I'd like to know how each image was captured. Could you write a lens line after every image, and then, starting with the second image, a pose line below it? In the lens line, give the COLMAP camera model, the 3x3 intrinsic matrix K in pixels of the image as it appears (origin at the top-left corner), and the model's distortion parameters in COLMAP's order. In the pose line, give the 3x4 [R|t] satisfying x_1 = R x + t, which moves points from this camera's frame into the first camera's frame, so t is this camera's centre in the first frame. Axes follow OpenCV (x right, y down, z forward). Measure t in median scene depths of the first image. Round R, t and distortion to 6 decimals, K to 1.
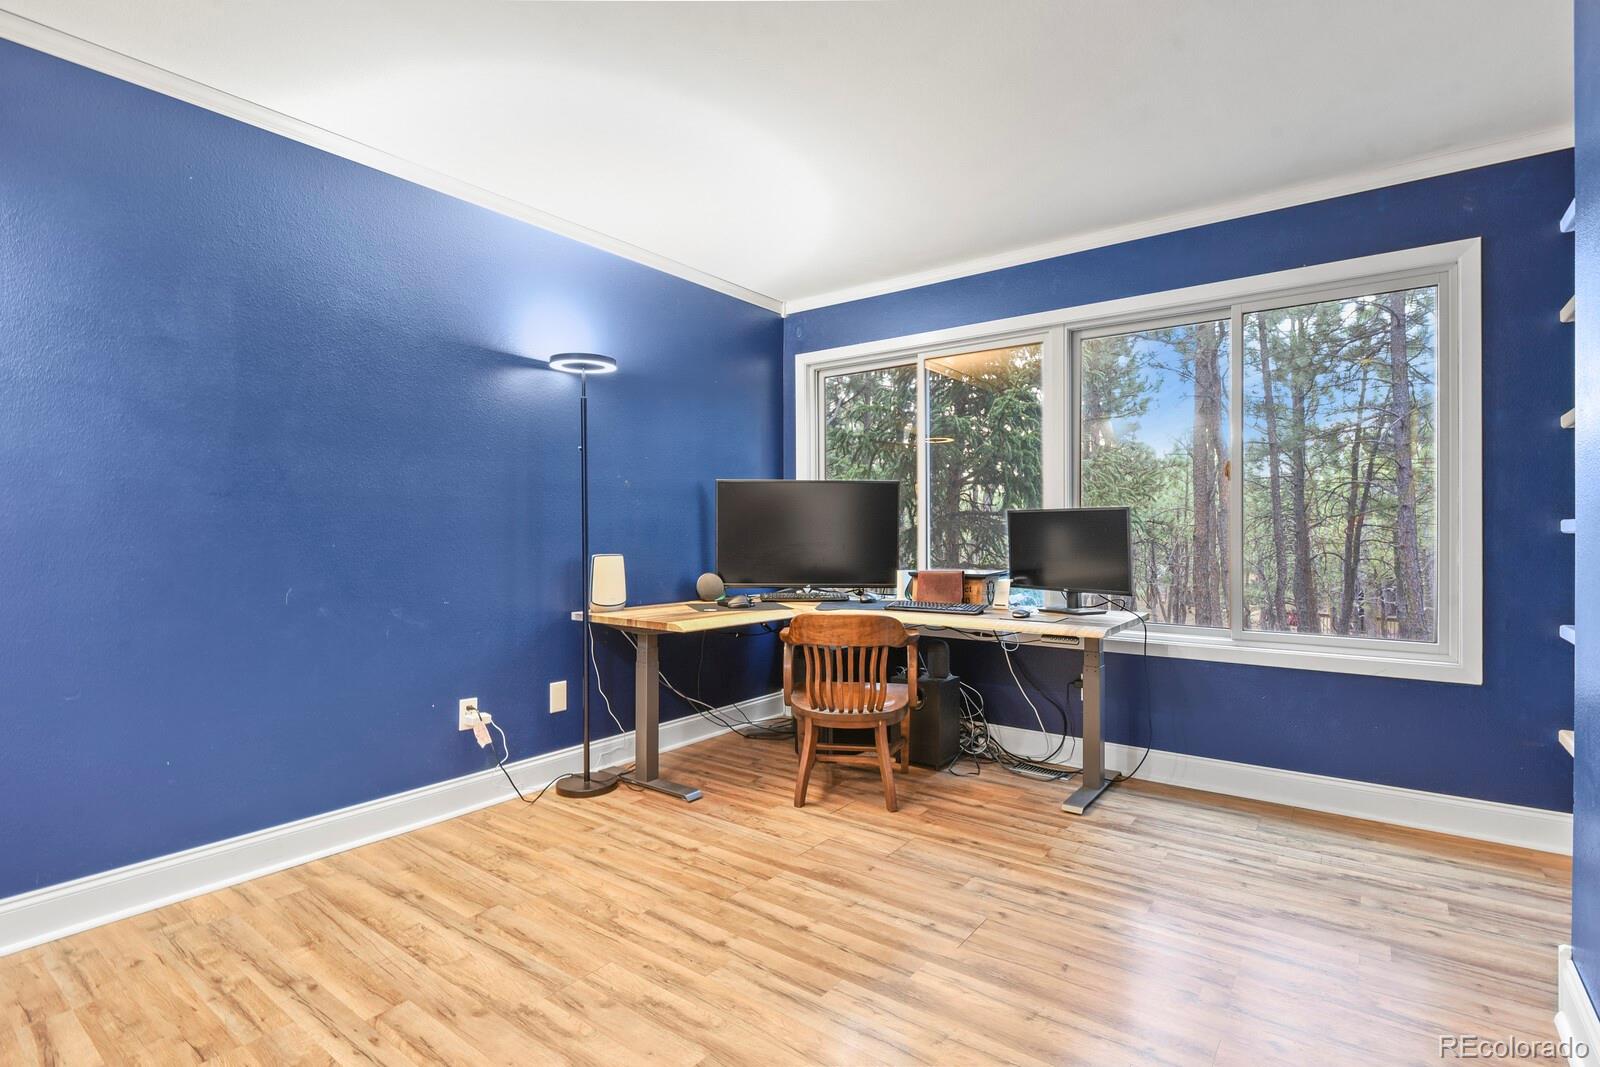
lens RADIAL K [[777.7, 0, 799.1], [0, 777.7, 528.3], [0, 0, 1]] dist [-0.005735, -0.004572]
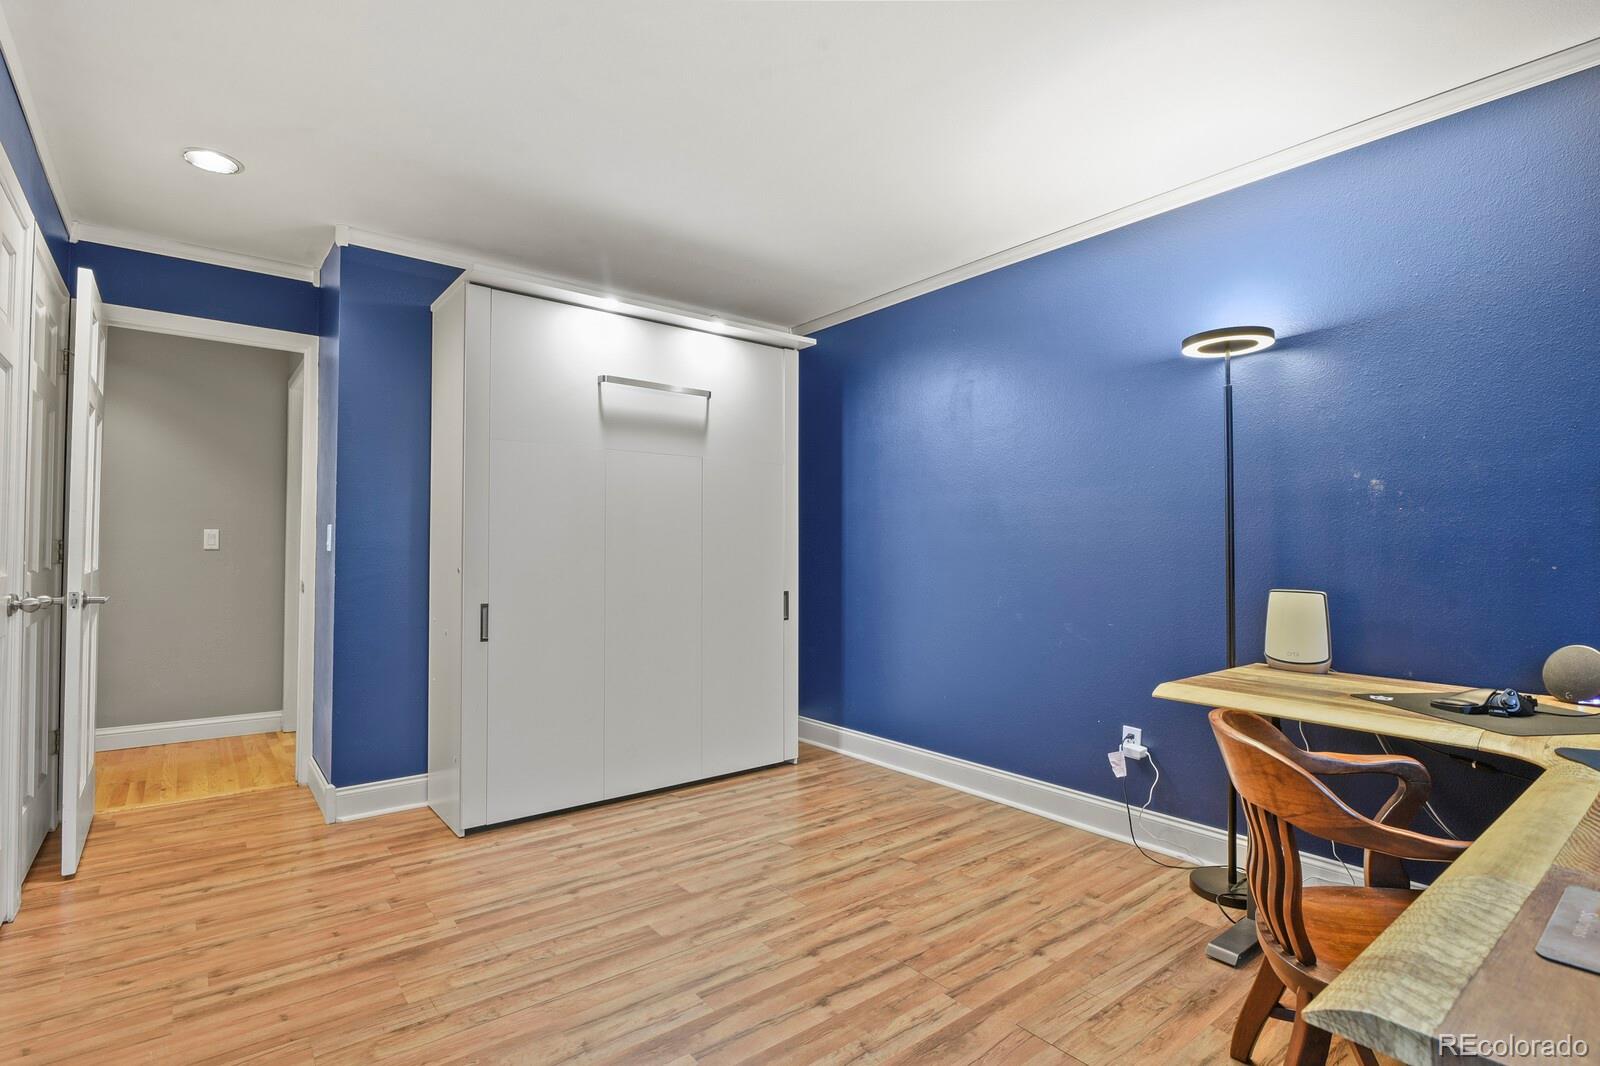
lens RADIAL K [[777.7, 0, 800.8], [0, 777.7, 539.4], [0, 0, 1]] dist [-0.005735, -0.004572]
pose [[-0.256562, -0.014611, -0.966417, 0.770905], [-0.003806, 0.999893, -0.014106, 0.005510], [0.966520, 0.000059, -0.256590, 1.073261]]
